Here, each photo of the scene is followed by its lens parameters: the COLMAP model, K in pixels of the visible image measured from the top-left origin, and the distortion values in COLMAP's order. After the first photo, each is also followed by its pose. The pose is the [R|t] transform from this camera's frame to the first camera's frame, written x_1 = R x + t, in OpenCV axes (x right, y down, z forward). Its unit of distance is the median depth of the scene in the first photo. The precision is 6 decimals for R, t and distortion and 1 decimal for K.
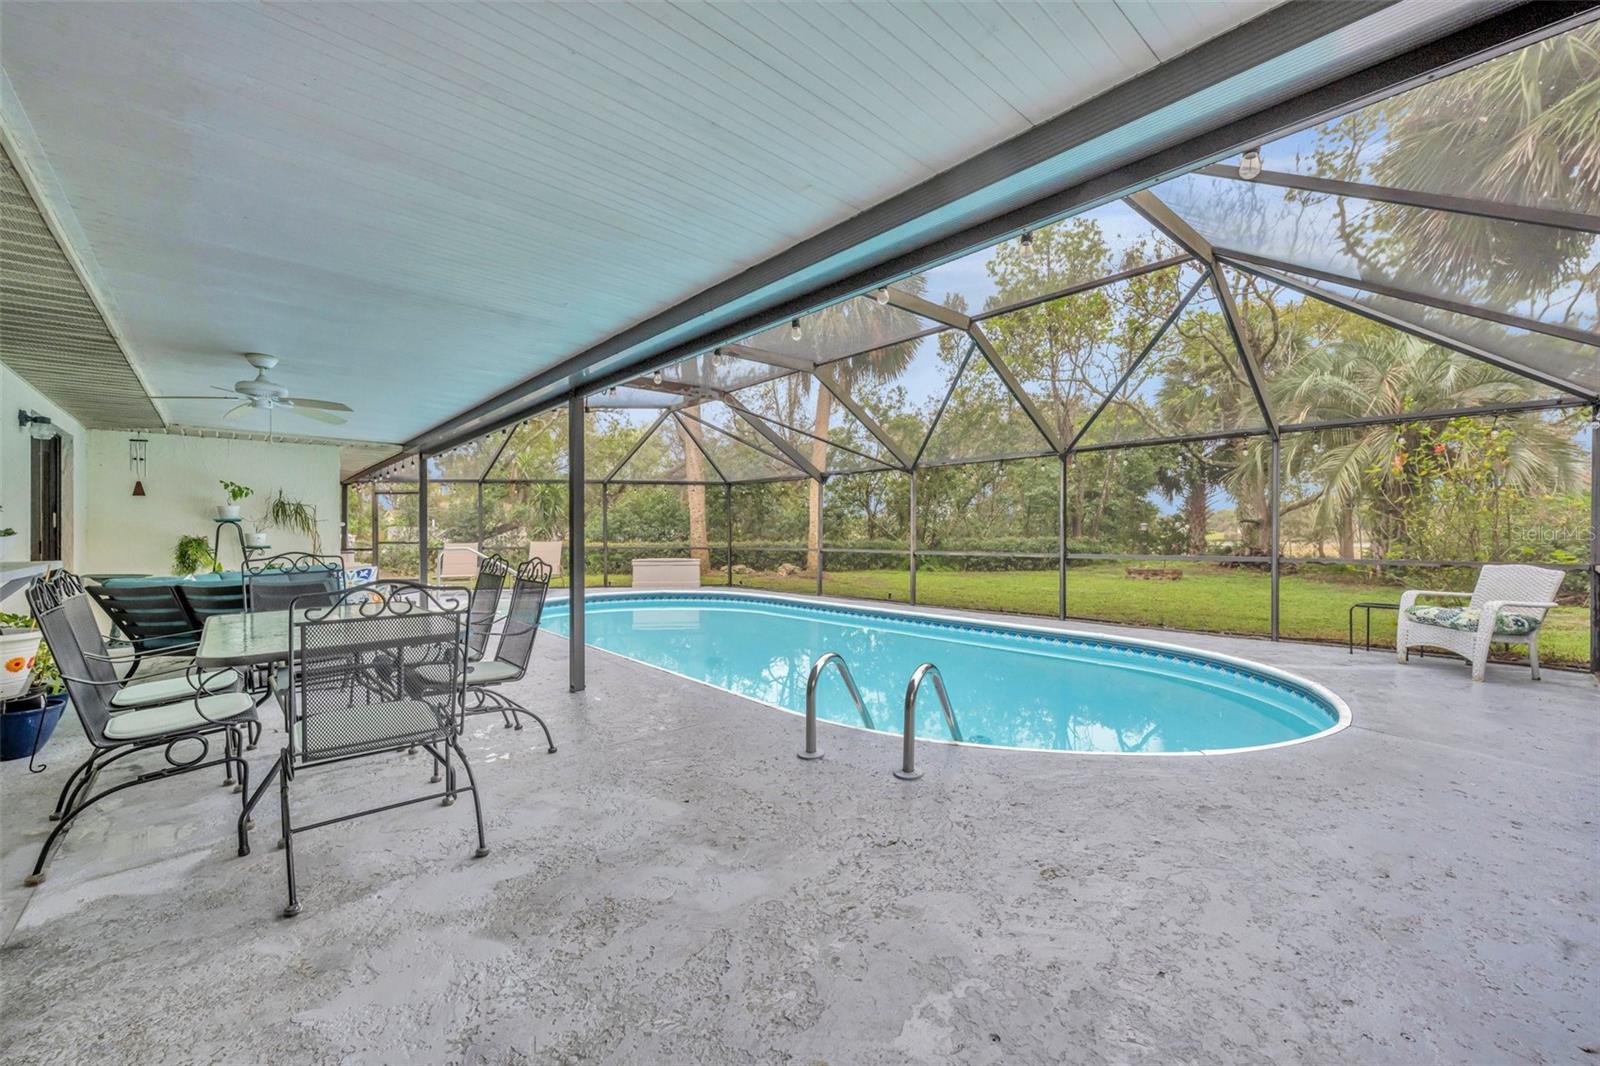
lens RADIAL K [[641.4, 0, 800.0], [0, 641.4, 533.0], [0, 0, 1]] dist [0.001004, 0.000170]
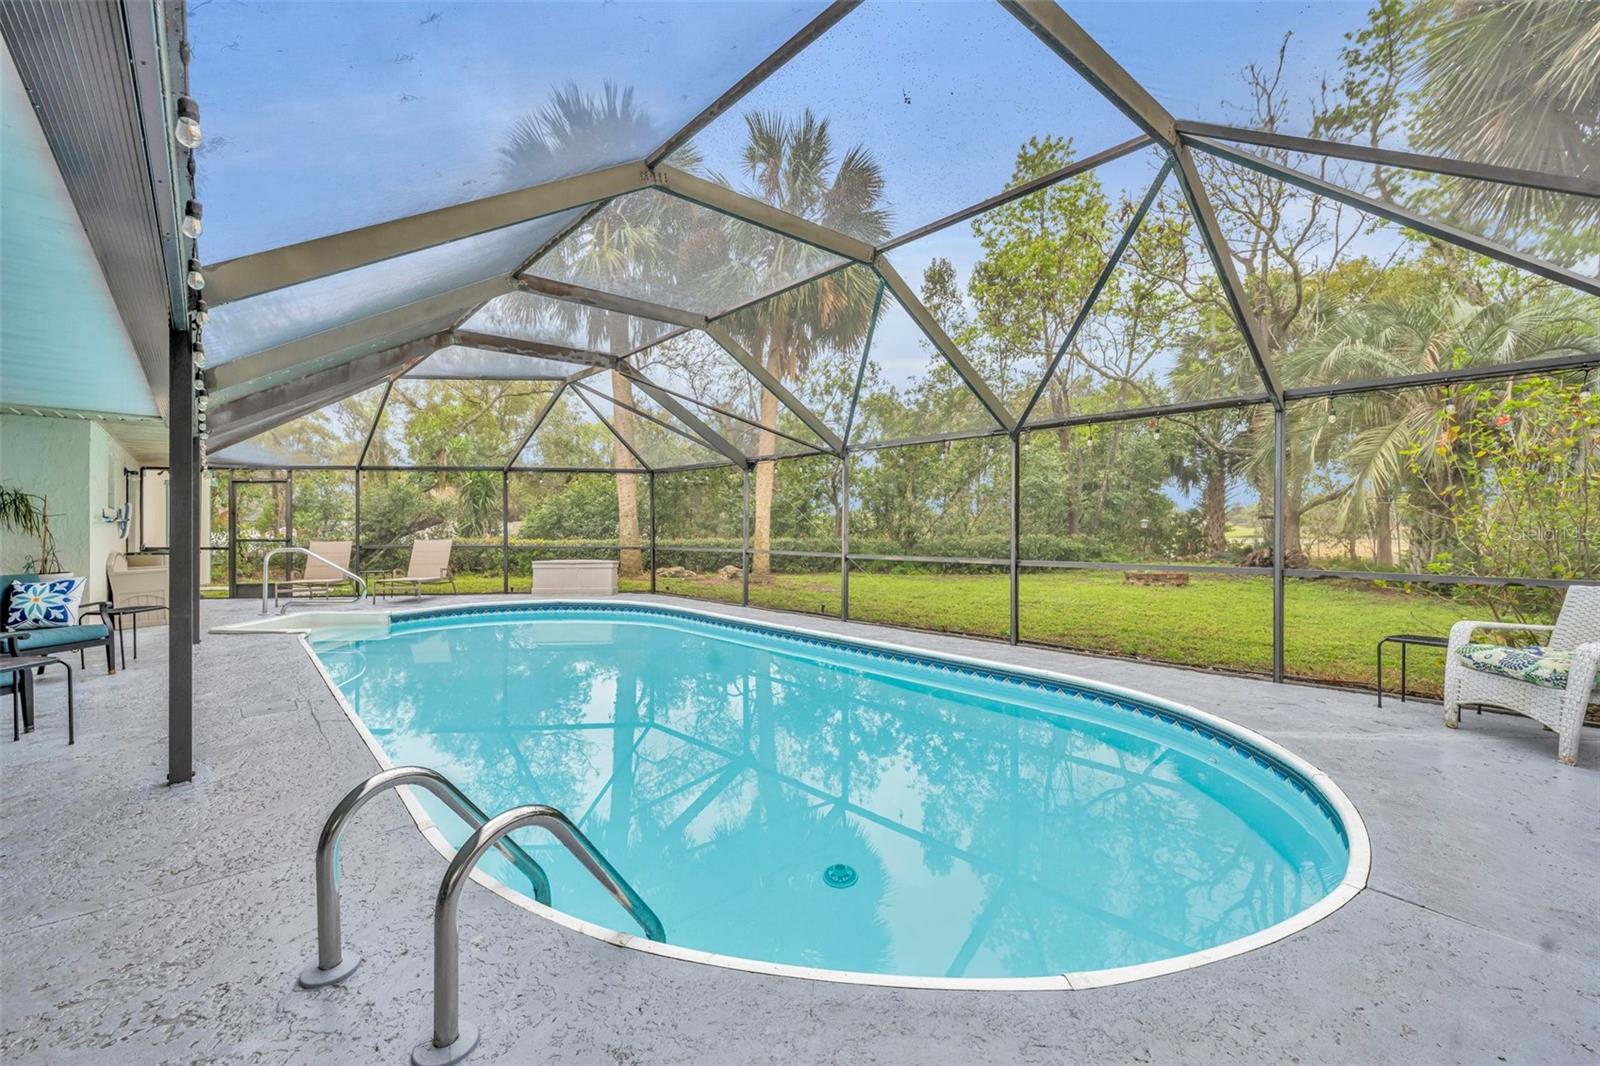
lens RADIAL K [[684.6, 0, 800.6], [0, 684.6, 526.7], [0, 0, 1]] dist [-0.000363, -0.000033]
pose [[0.999995, 0.002251, -0.002069, 0.087302], [-0.002254, 0.999997, -0.001305, -0.003765], [0.002066, 0.001310, 0.999997, 0.096051]]
